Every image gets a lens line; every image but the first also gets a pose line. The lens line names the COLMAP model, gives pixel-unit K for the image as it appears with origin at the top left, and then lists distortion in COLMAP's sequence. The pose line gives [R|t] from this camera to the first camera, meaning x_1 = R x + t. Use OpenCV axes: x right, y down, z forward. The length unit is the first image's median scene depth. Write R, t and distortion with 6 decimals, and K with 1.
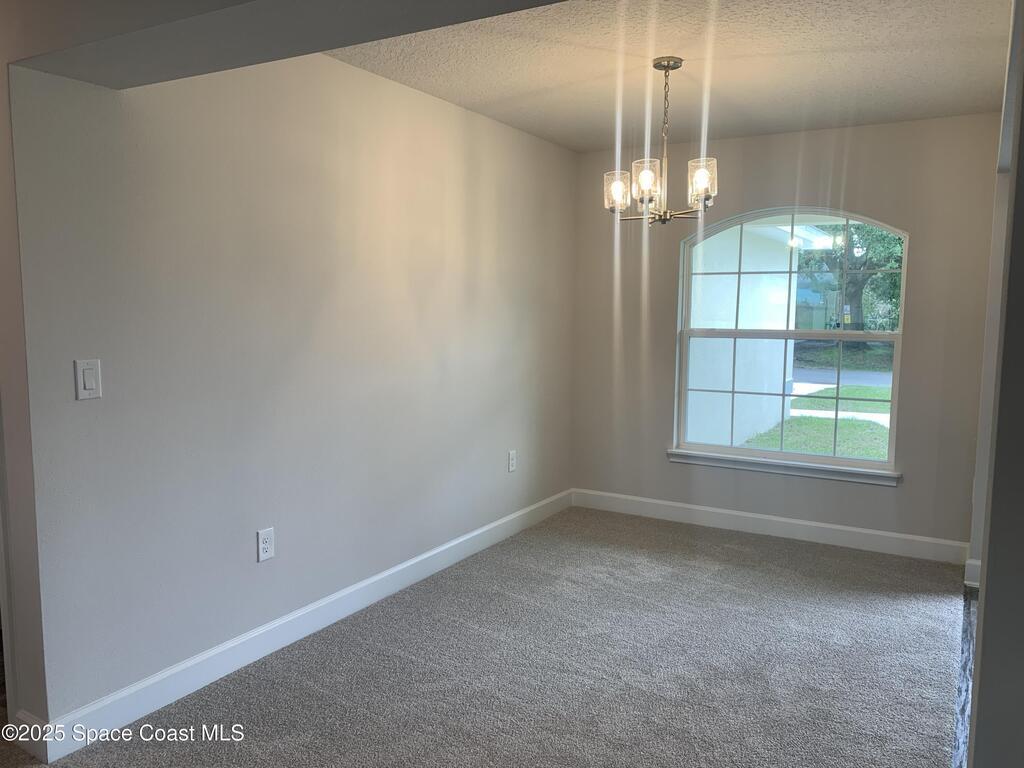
lens RADIAL K [[800.8, 0, 512.6], [0, 800.8, 384.7], [0, 0, 1]] dist [0.001478, 0.009231]
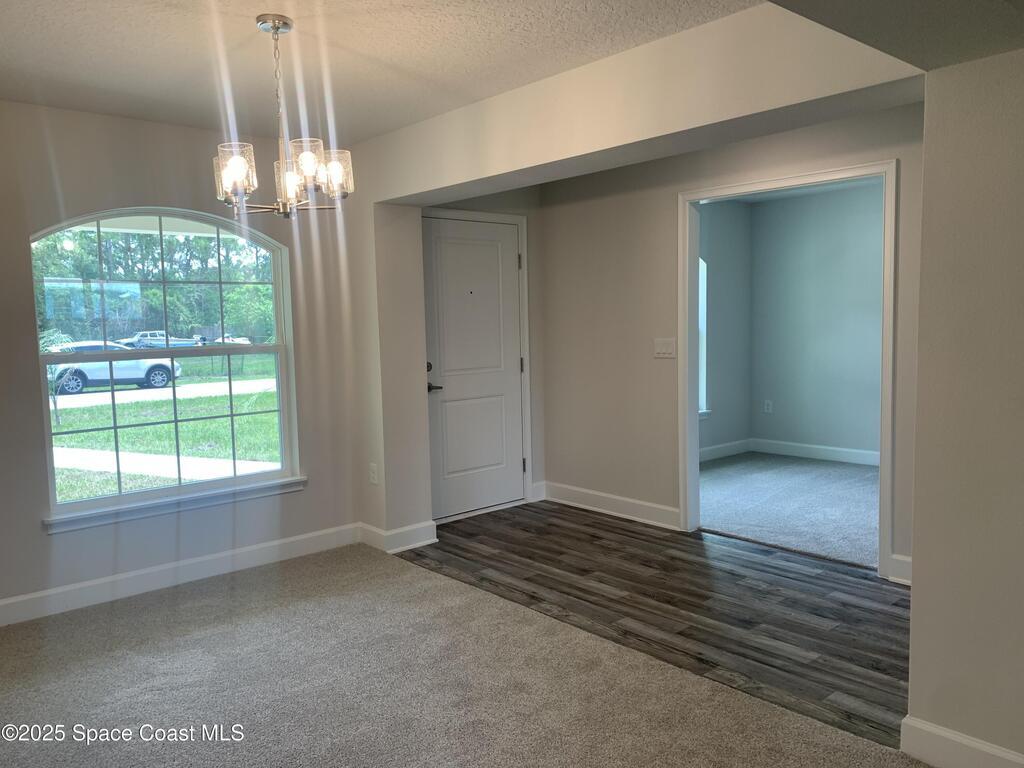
lens RADIAL K [[800.8, 0, 514.5], [0, 800.8, 384.2], [0, 0, 1]] dist [0.001478, 0.009231]
pose [[0.326094, -0.101670, 0.939854, -0.528569], [0.127211, 0.989877, 0.062944, -0.052742], [-0.936739, 0.099034, 0.335726, 0.517074]]
